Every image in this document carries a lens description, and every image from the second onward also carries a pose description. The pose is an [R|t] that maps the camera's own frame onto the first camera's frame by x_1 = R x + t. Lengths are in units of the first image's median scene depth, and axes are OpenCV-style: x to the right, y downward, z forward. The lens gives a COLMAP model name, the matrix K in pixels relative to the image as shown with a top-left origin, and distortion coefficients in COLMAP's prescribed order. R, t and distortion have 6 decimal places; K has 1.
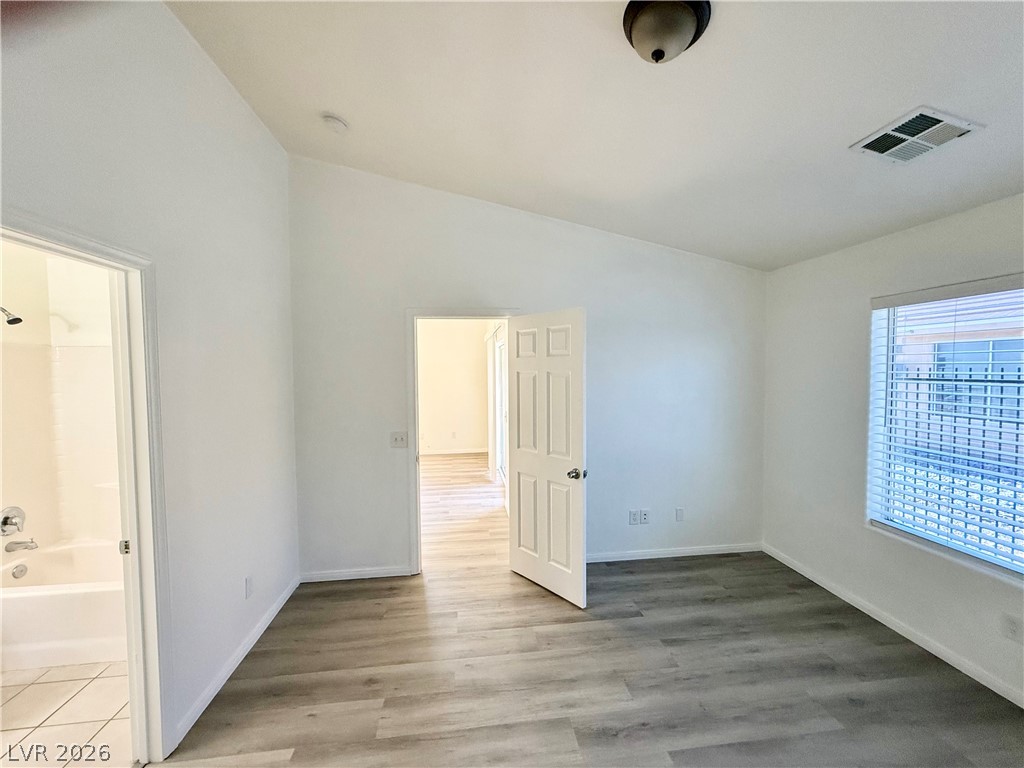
lens RADIAL K [[407.8, 0, 515.1], [0, 407.8, 388.3], [0, 0, 1]] dist [0.002917, -0.000099]
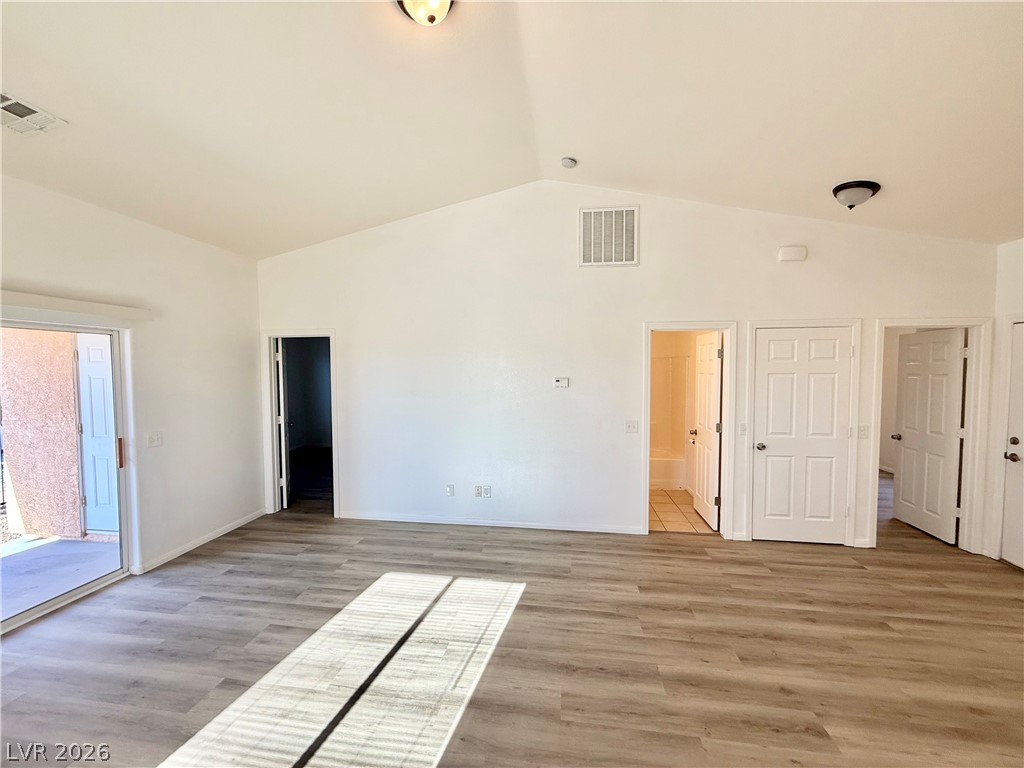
lens RADIAL K [[407.8, 0, 509.6], [0, 407.8, 386.0], [0, 0, 1]] dist [0.002917, -0.000099]
pose [[-0.962391, -0.001203, 0.271666, -0.868278], [0.023764, 0.995784, 0.088594, -0.081658], [-0.270627, 0.091718, -0.958305, 1.566387]]
